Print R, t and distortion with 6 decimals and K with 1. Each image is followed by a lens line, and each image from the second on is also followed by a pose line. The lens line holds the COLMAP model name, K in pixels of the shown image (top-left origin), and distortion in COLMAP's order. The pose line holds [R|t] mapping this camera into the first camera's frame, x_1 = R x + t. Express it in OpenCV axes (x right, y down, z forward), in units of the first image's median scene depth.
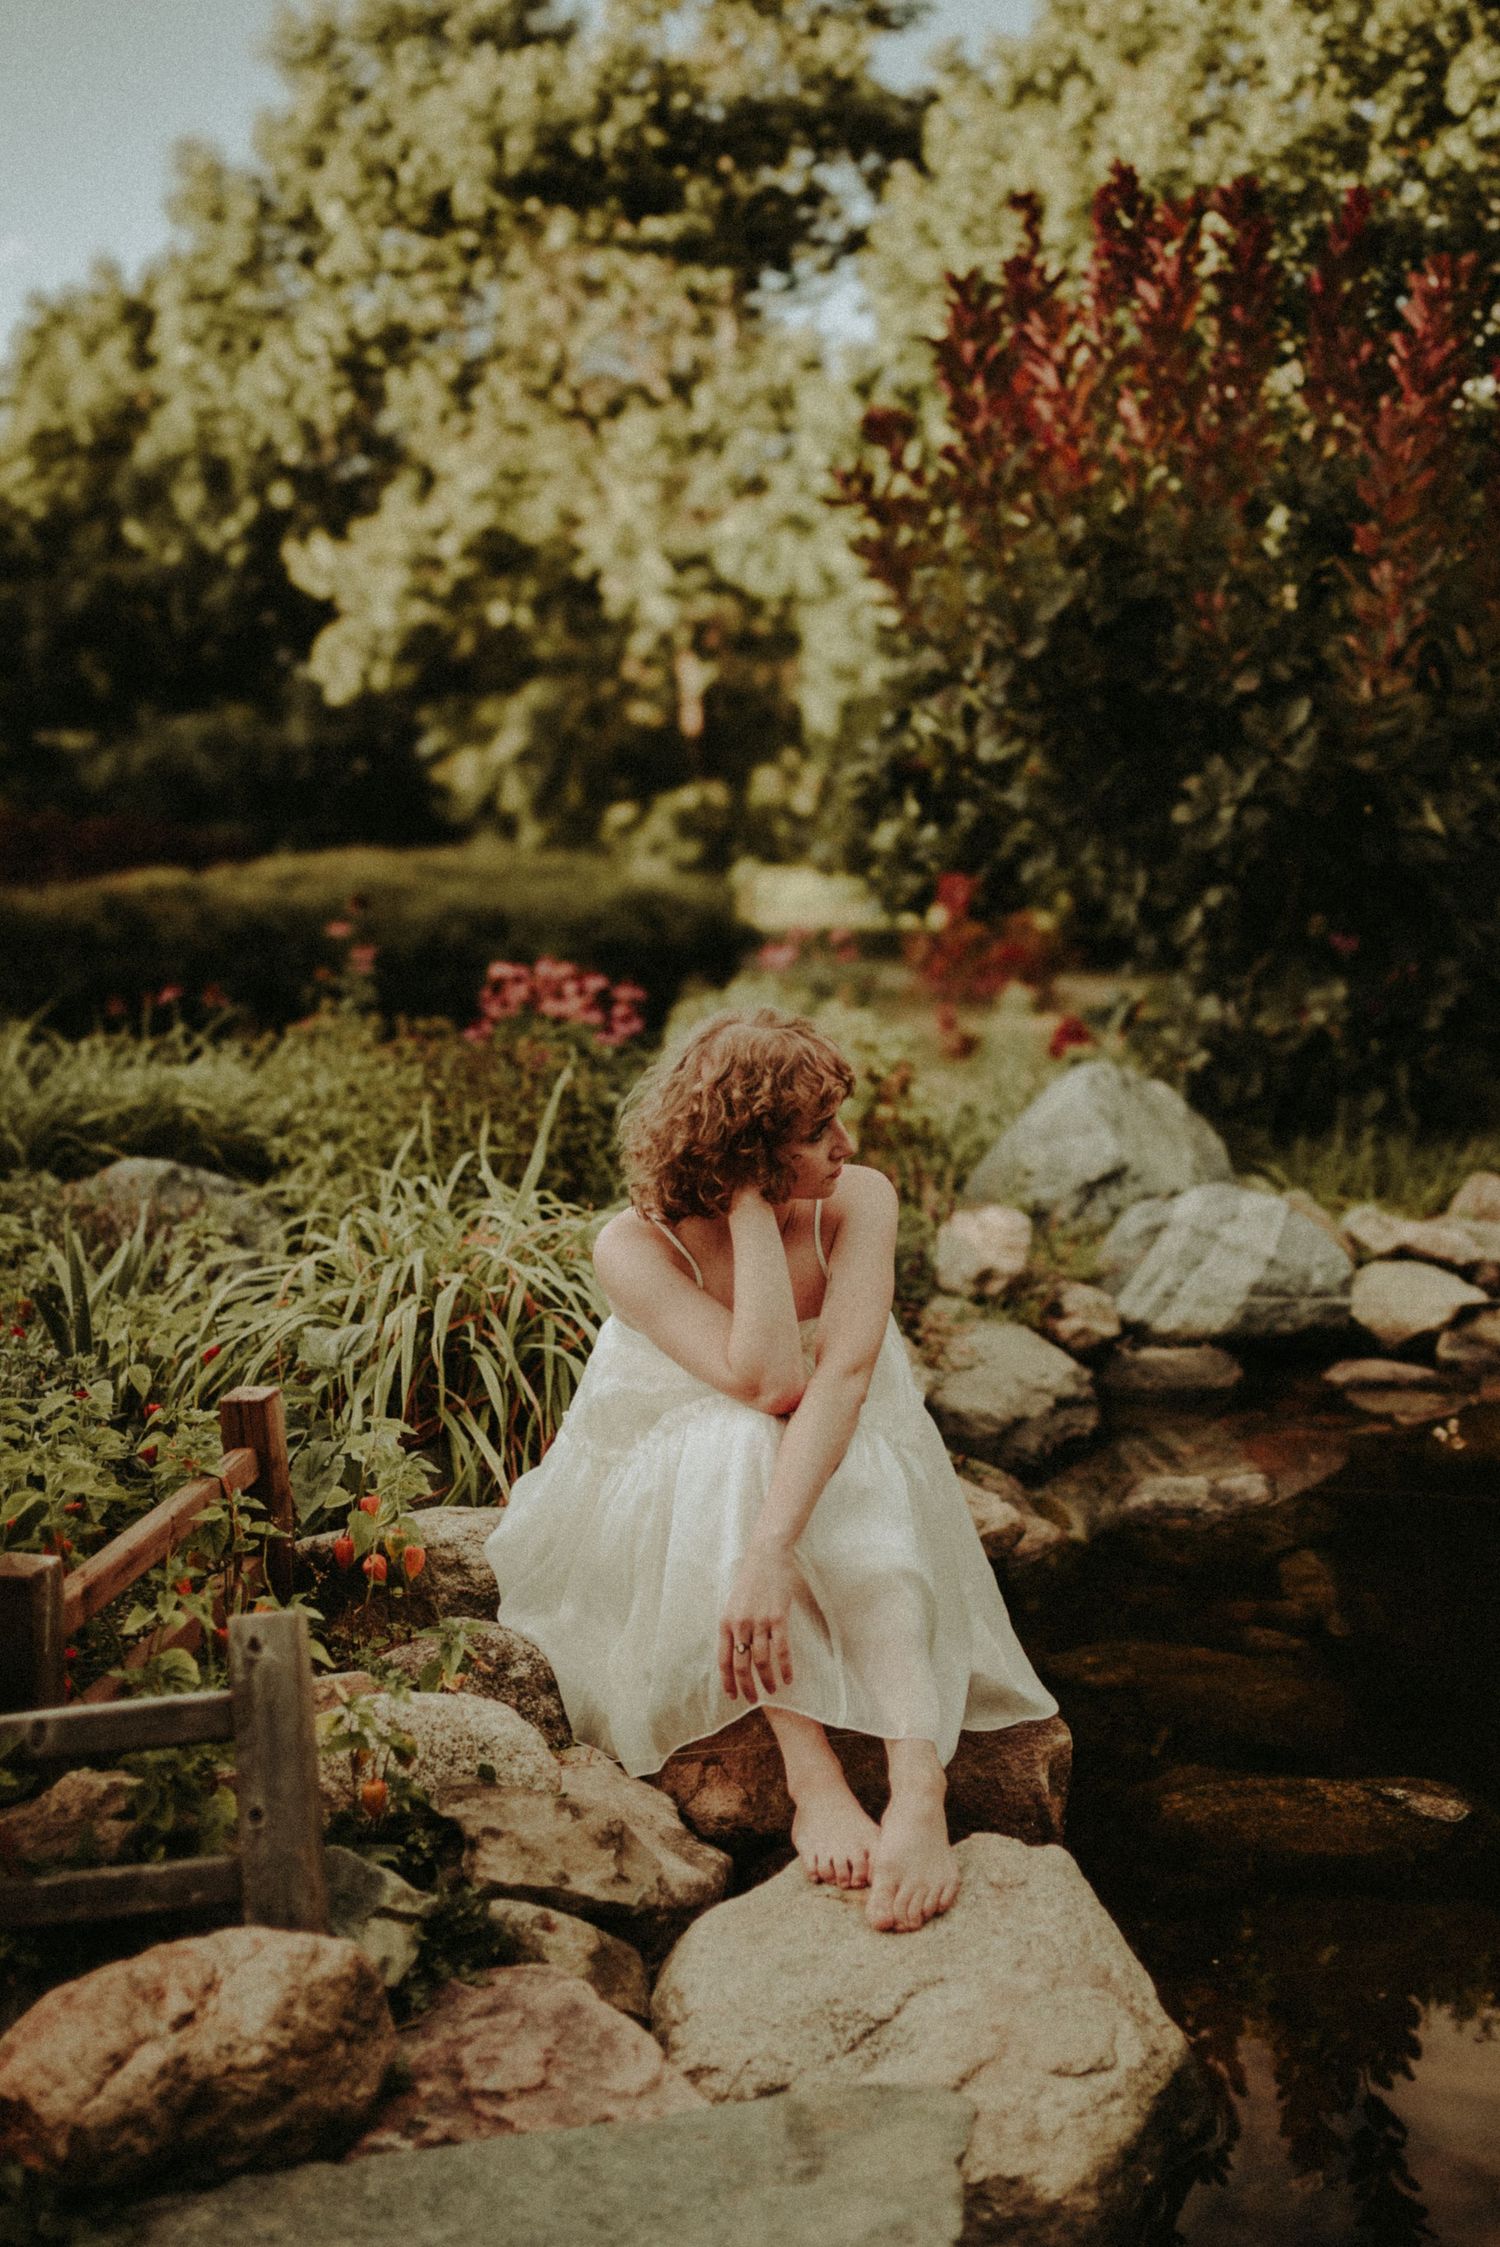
lens RADIAL K [[2344.2, 0, 747.0], [0, 2344.2, 1192.8], [0, 0, 1]] dist [0.002246, 0.044522]
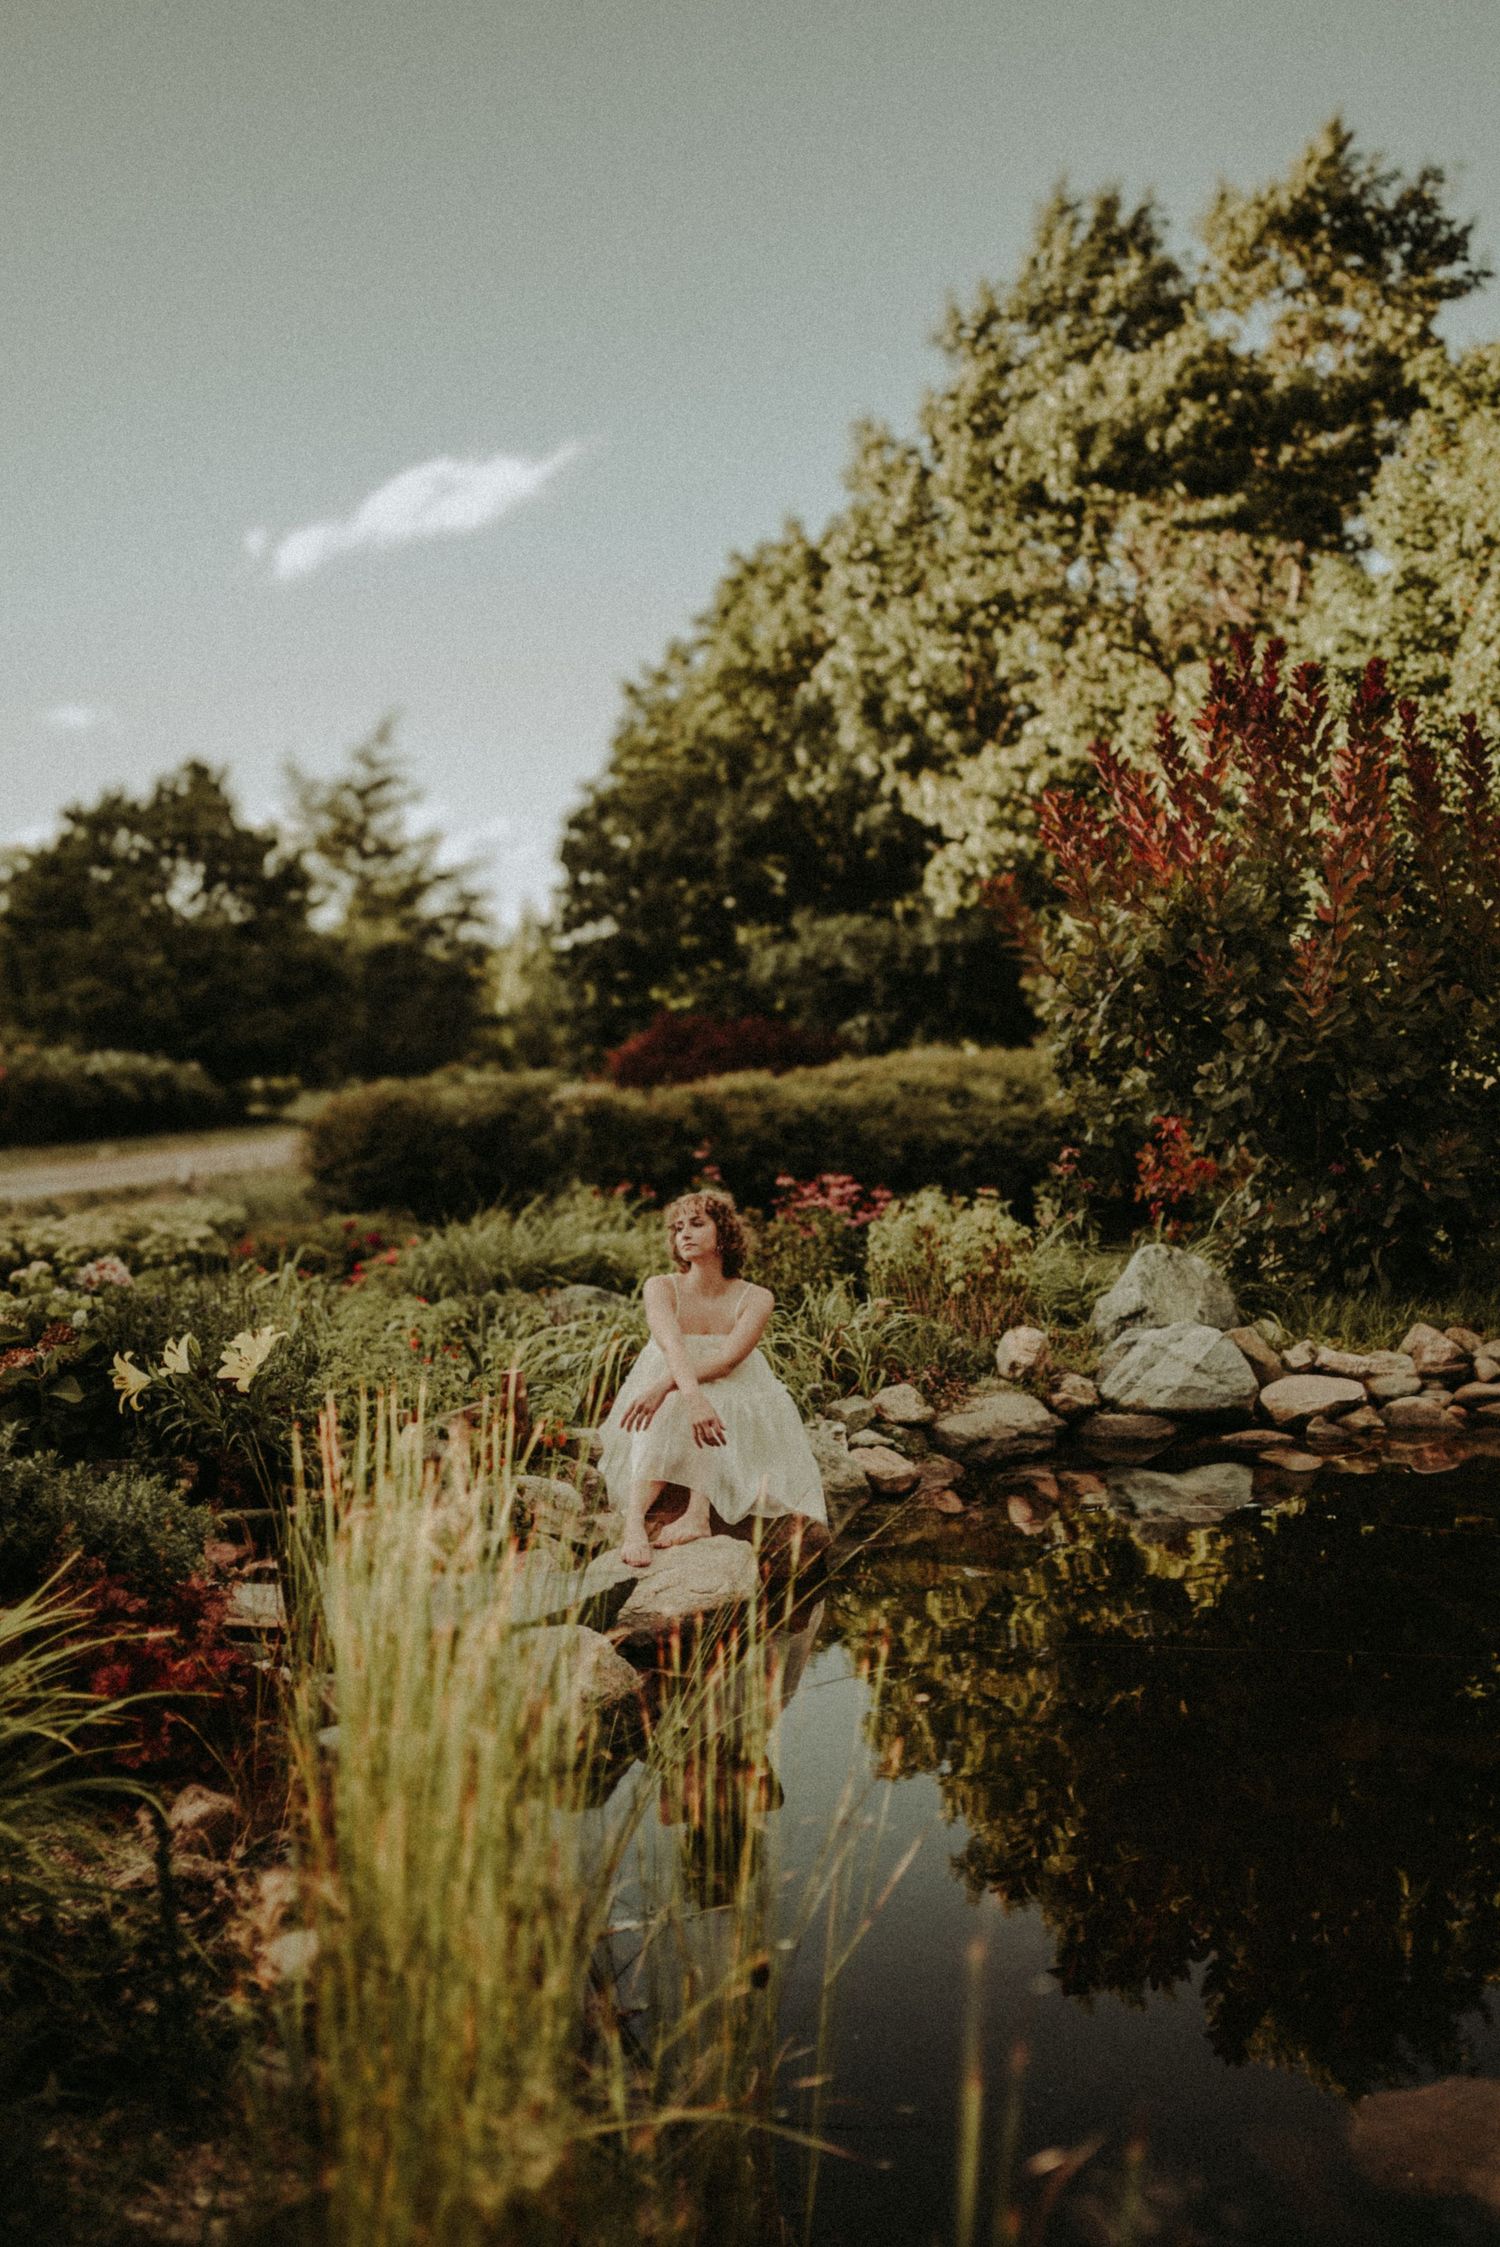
lens RADIAL K [[2344.2, 0, 747.0], [0, 2344.2, 1192.8], [0, 0, 1]] dist [0.002246, 0.044522]
pose [[0.957764, 0.018589, -0.286953, 0.075028], [-0.038956, 0.997096, -0.065431, 0.005377], [0.284904, 0.073846, 0.955707, -0.129816]]
